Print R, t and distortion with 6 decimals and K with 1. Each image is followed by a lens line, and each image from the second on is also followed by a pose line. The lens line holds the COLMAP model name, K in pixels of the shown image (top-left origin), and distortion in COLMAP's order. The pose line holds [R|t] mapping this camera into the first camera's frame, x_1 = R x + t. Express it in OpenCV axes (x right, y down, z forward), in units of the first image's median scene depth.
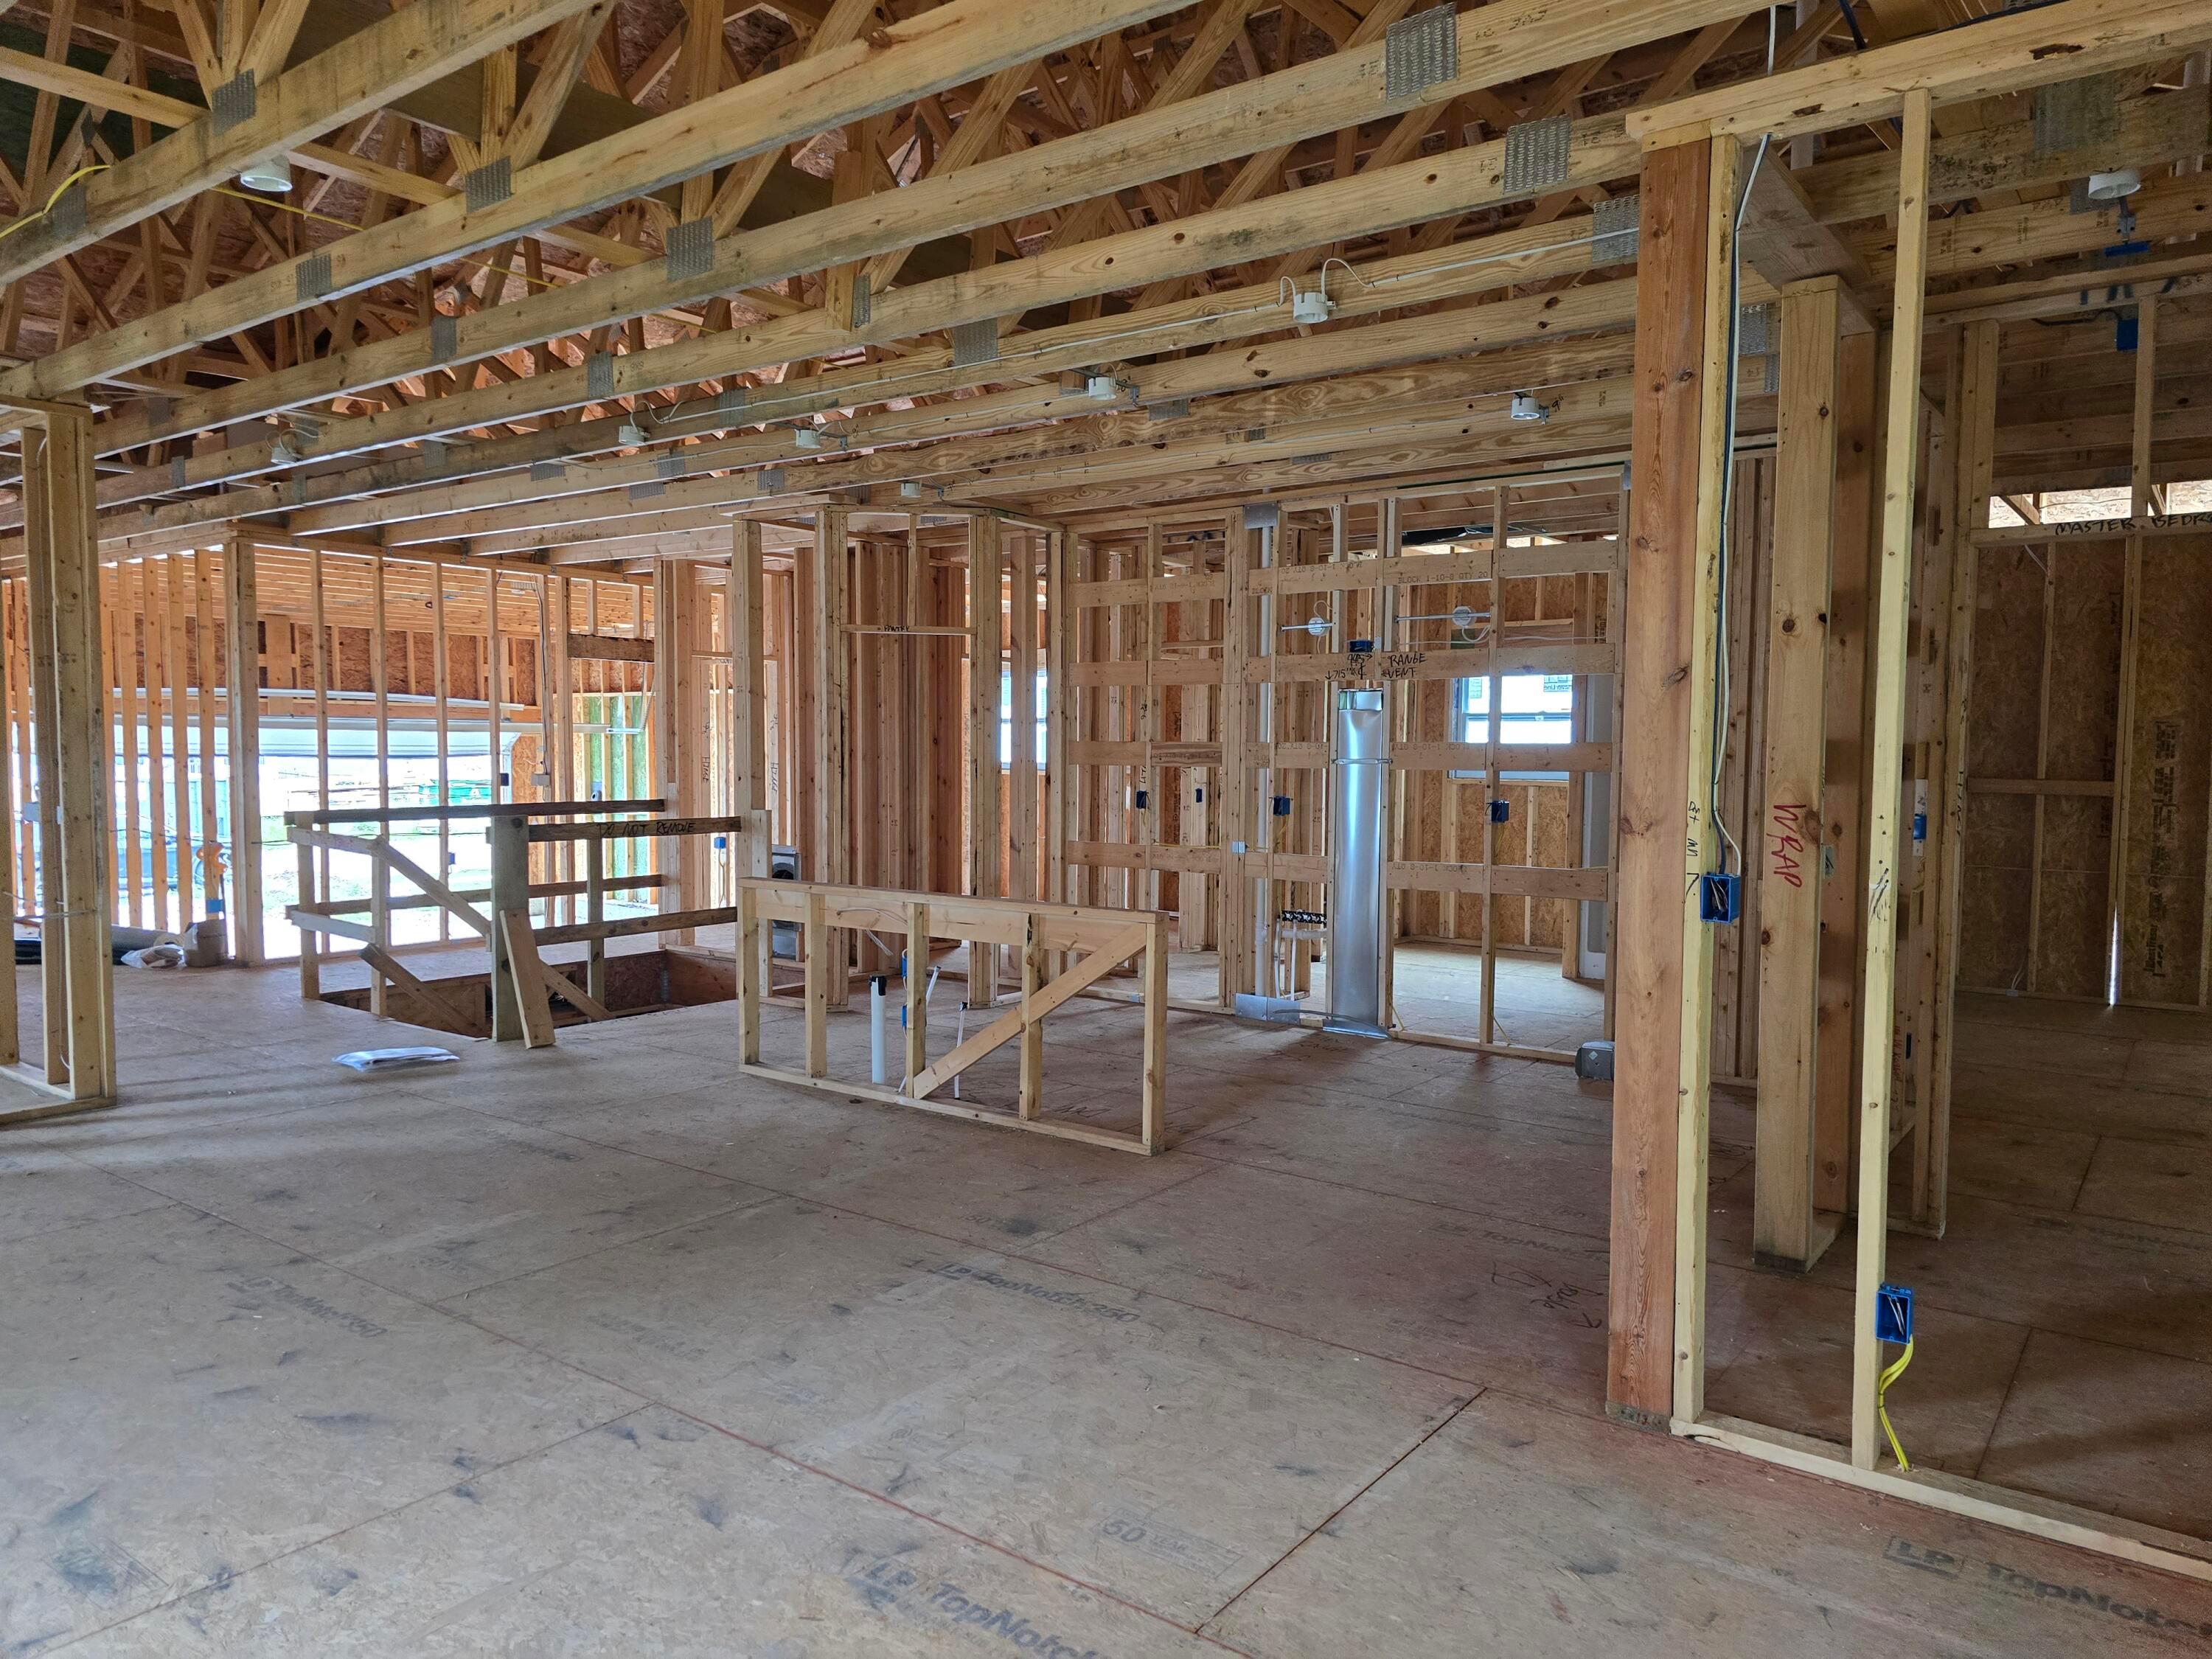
lens RADIAL K [[1483.2, 0, 1142.1], [0, 1483.2, 846.4], [0, 0, 1]] dist [0.066994, -0.063813]
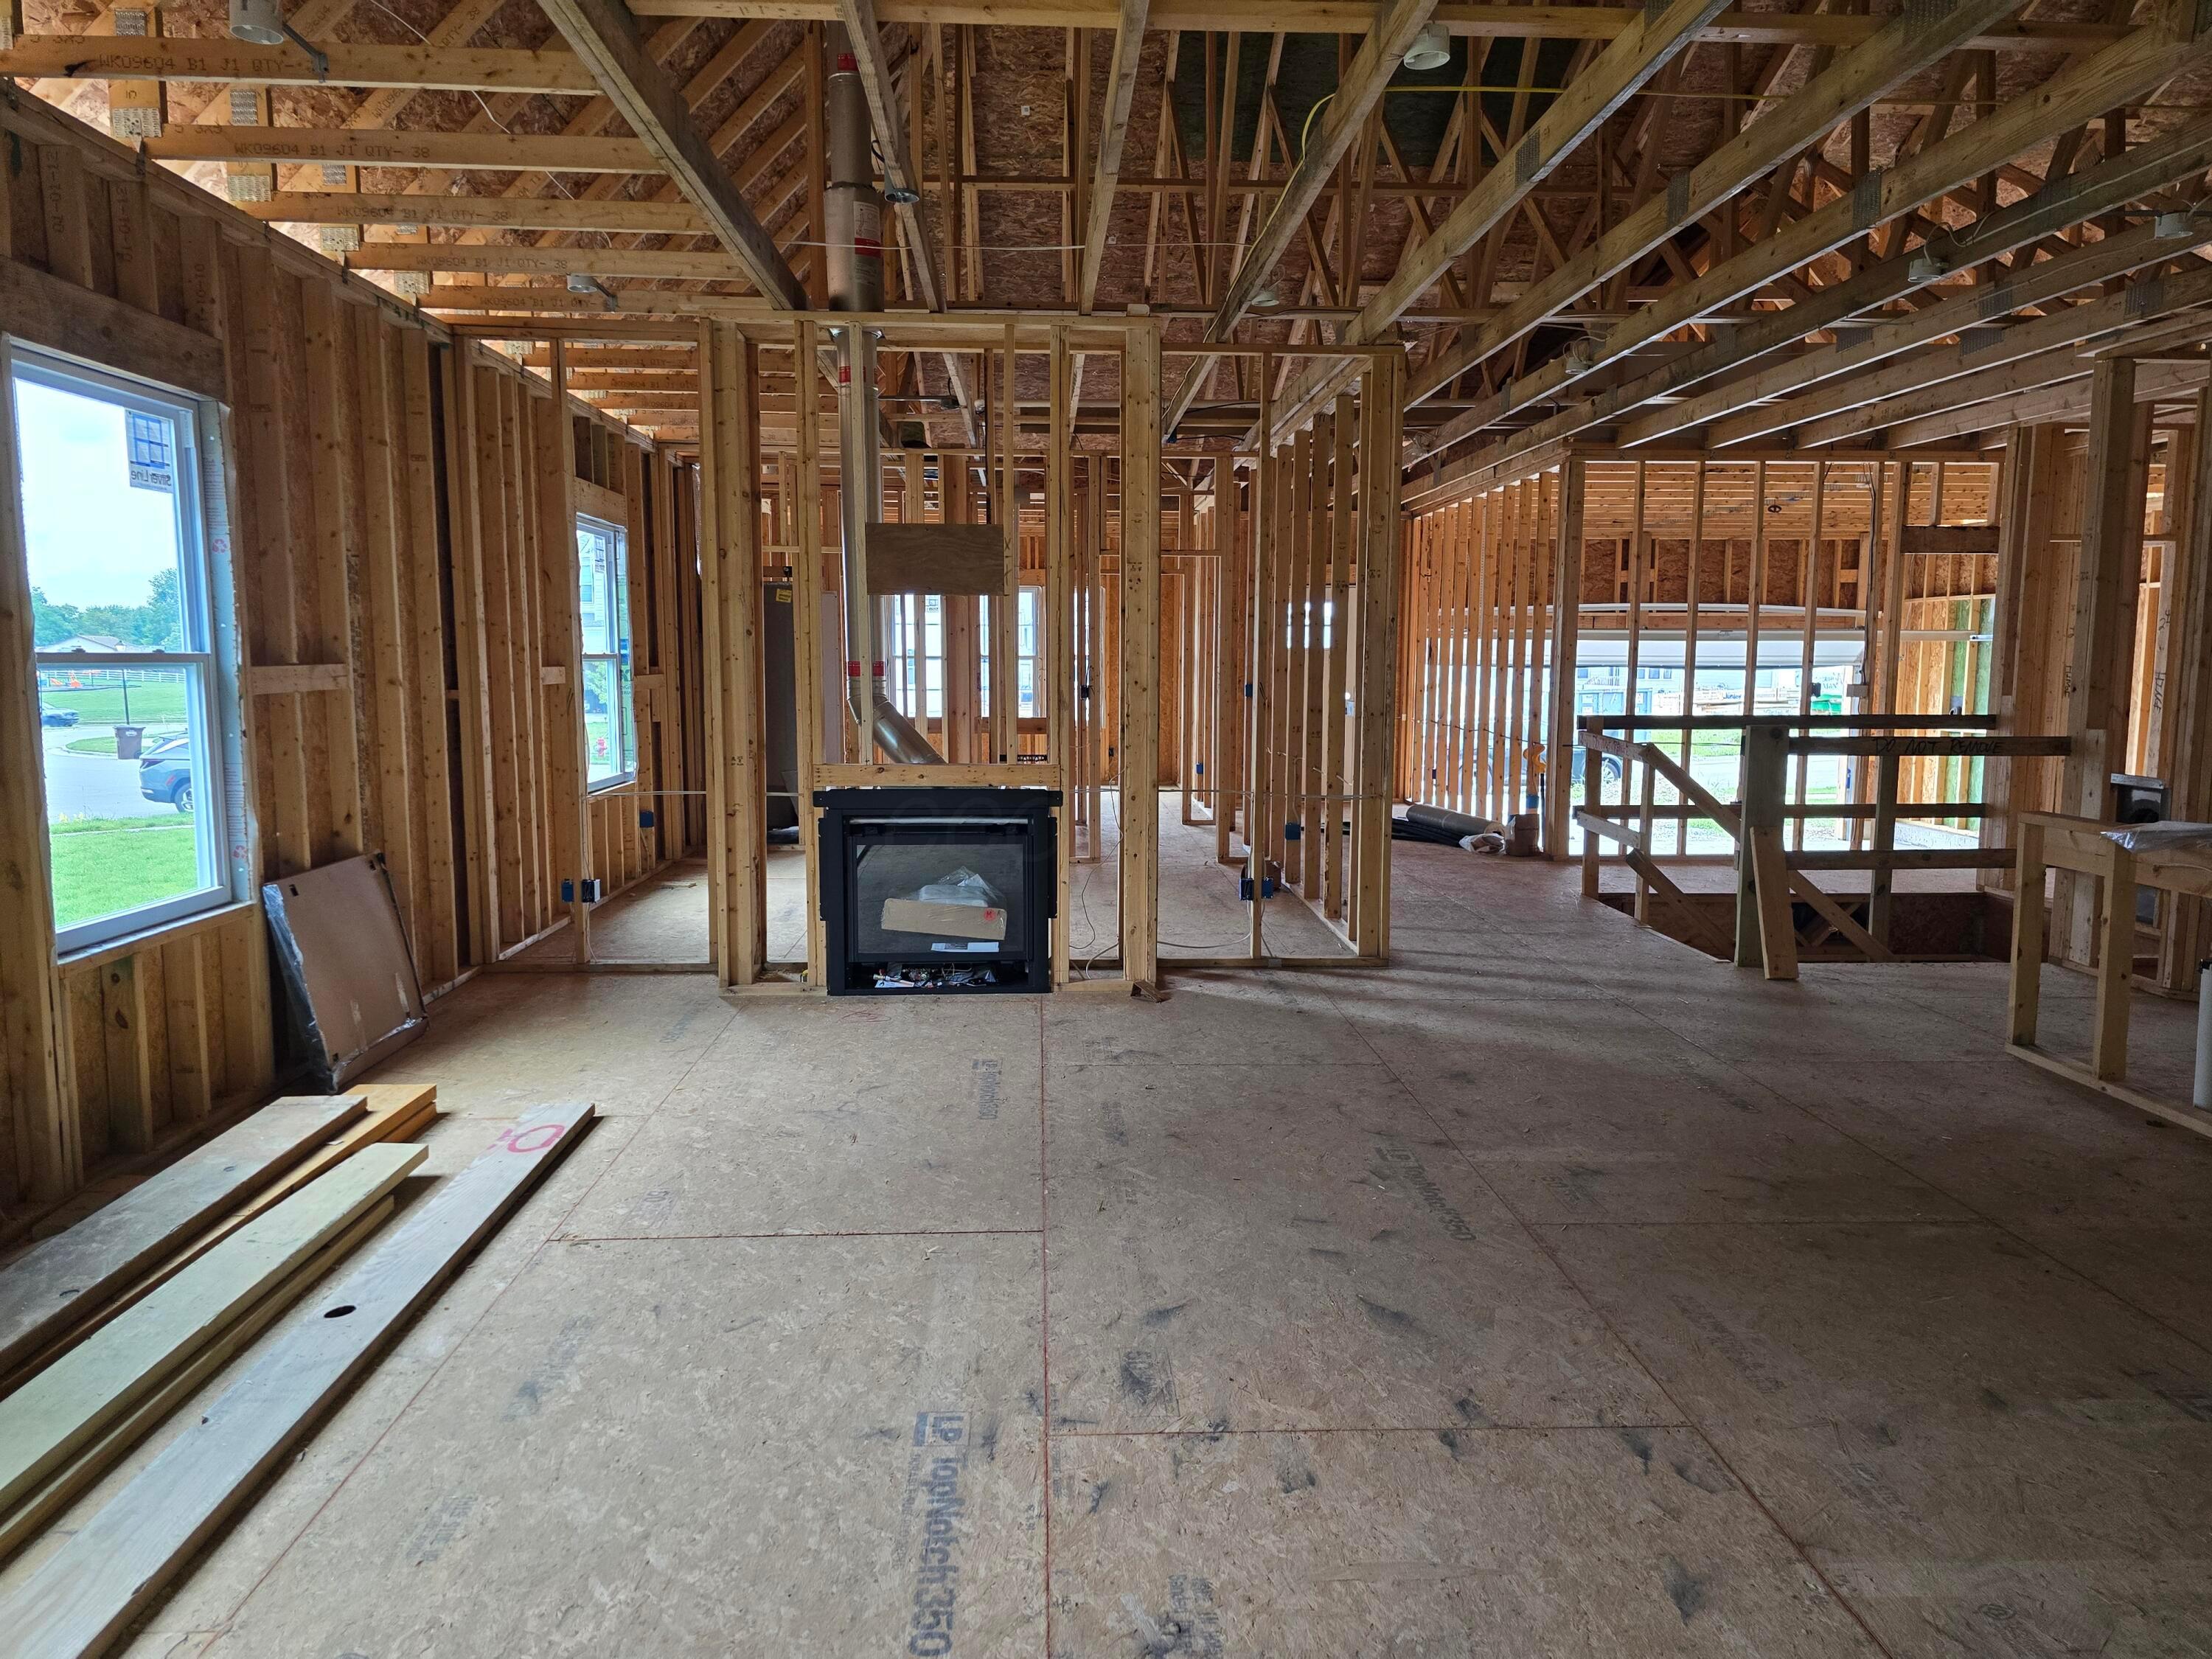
lens RADIAL K [[1483.2, 0, 1109.0], [0, 1483.2, 828.0], [0, 0, 1]] dist [0.066994, -0.063813]
pose [[0.629405, 0.086812, -0.772213, 0.052037], [-0.052785, 0.996221, 0.068972, 0.000116], [0.775282, -0.002650, 0.631609, 0.133436]]
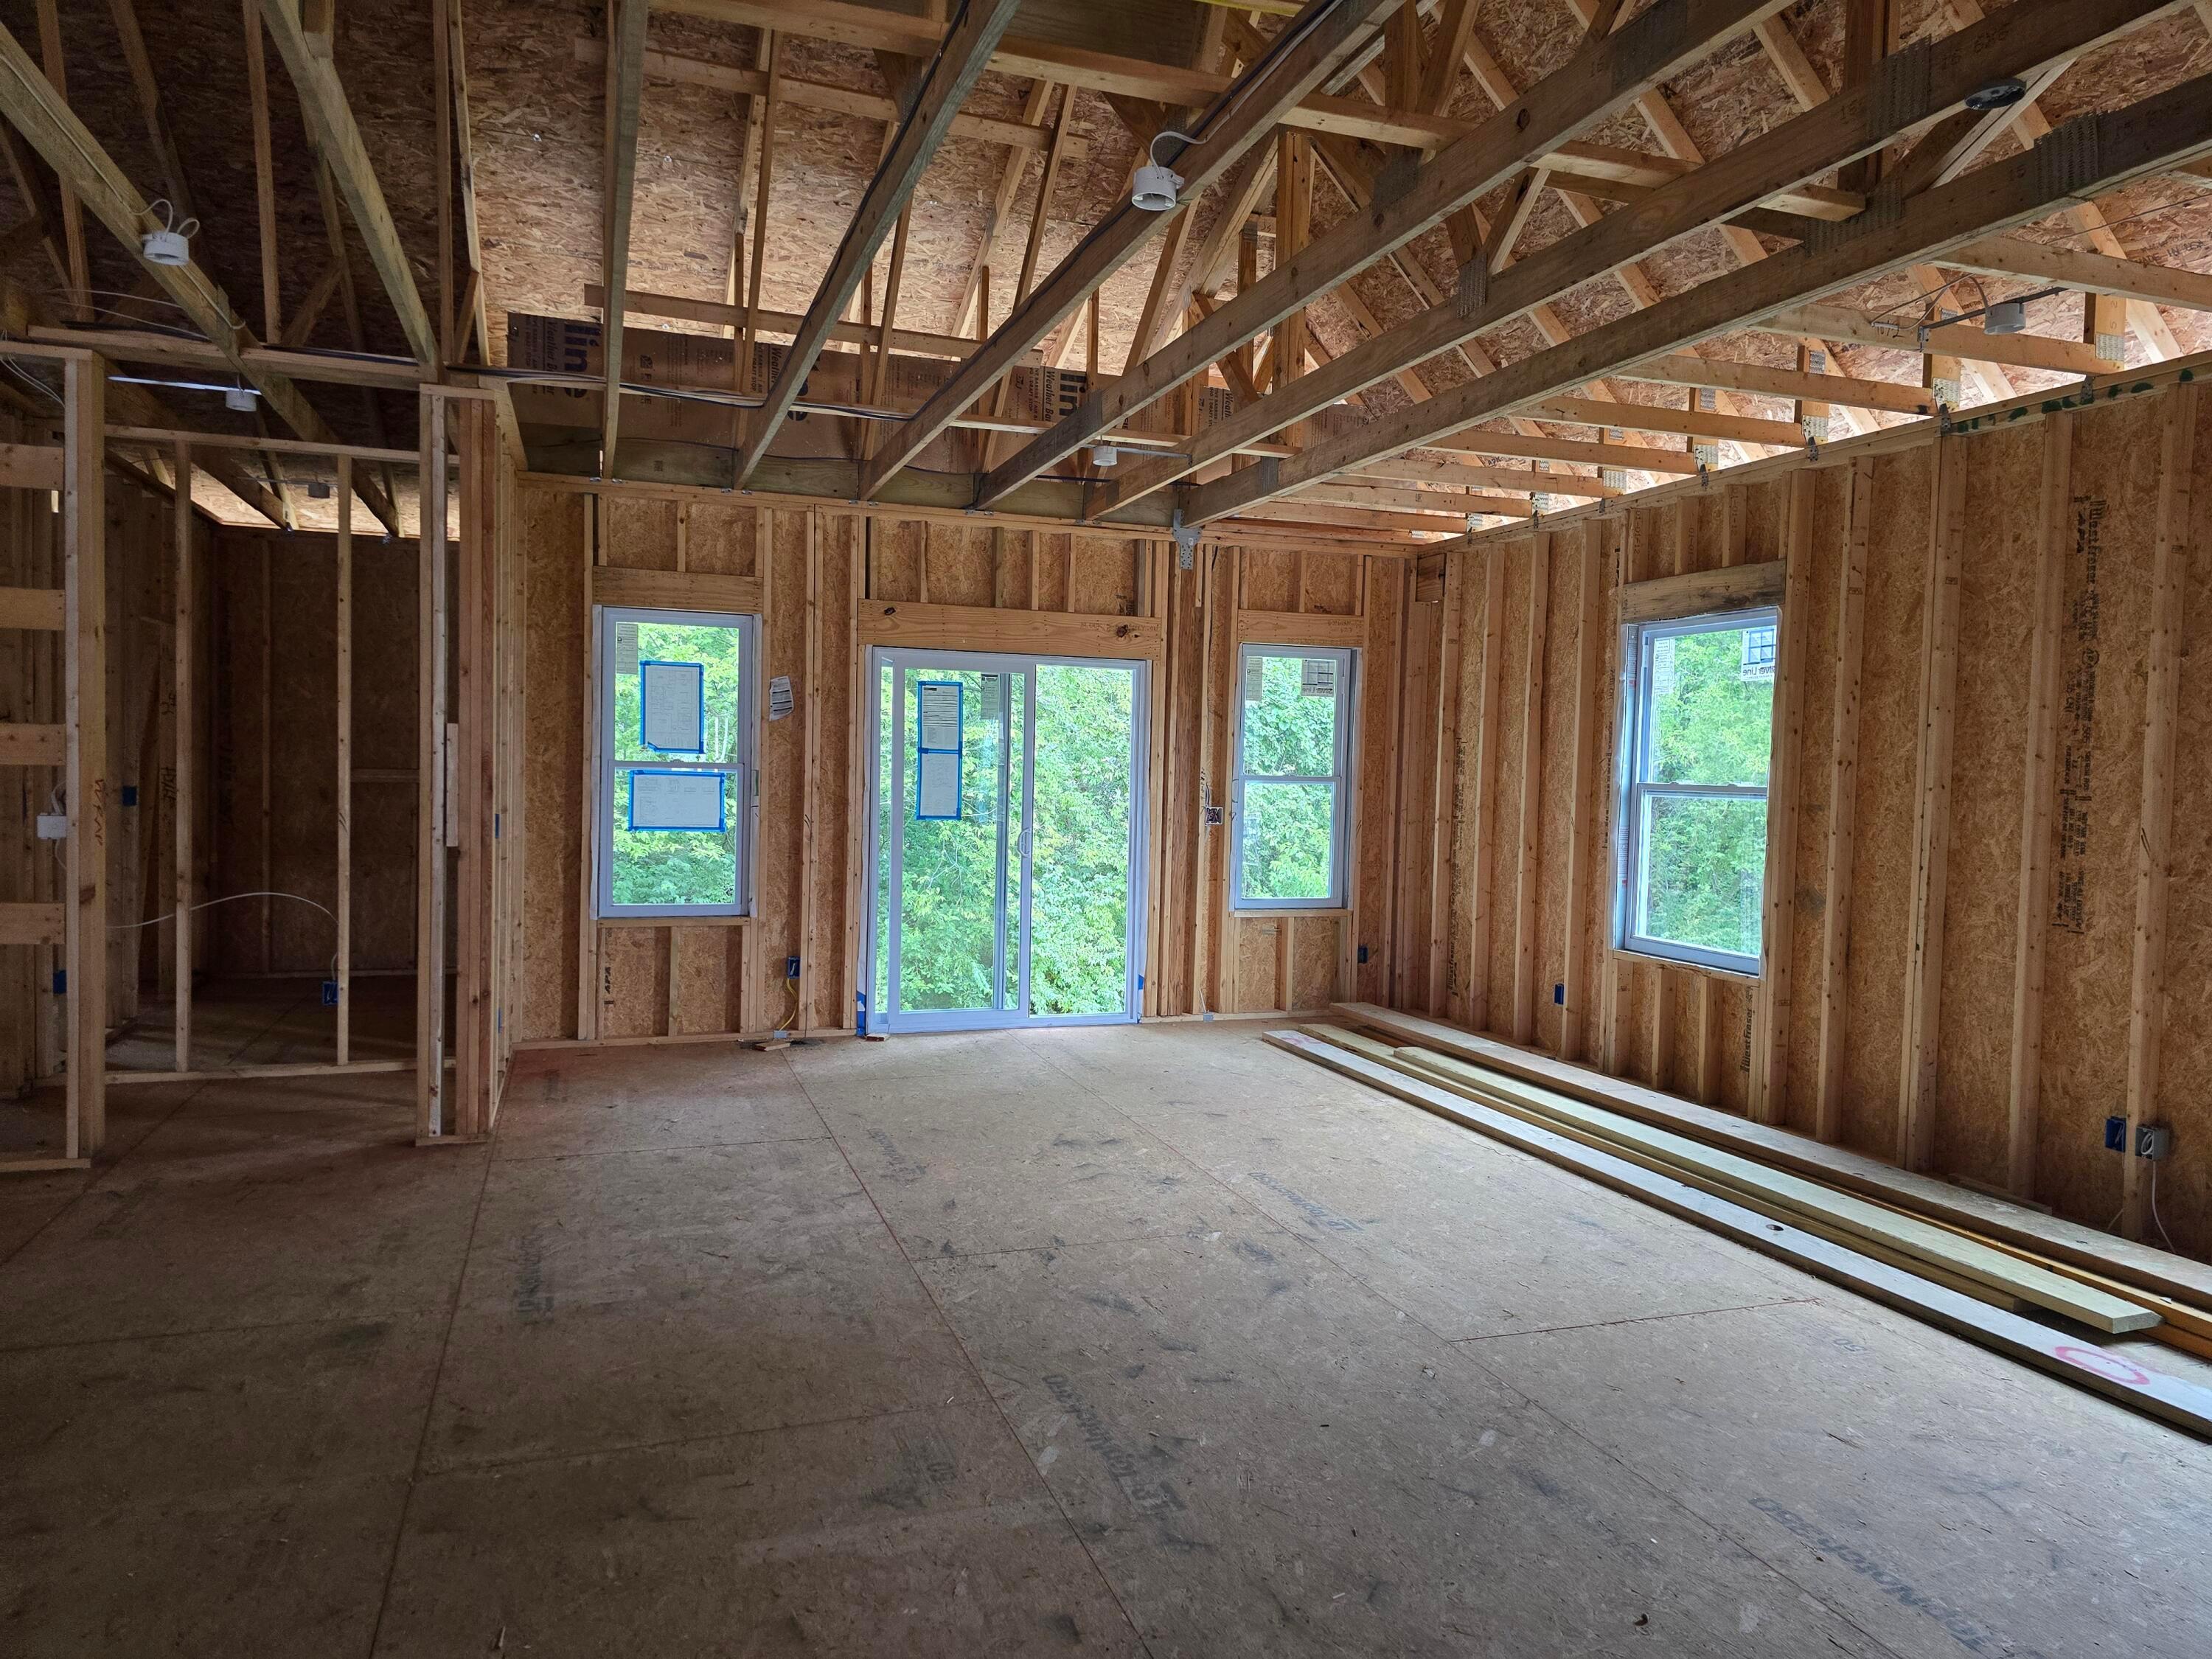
lens RADIAL K [[1483.2, 0, 1117.0], [0, 1483.2, 818.3], [0, 0, 1]] dist [0.066994, -0.063813]
pose [[-0.824727, -0.048821, 0.563419, -0.706502], [0.007811, 0.995188, 0.097667, -0.081827], [-0.565477, 0.084950, -0.820378, 1.150650]]
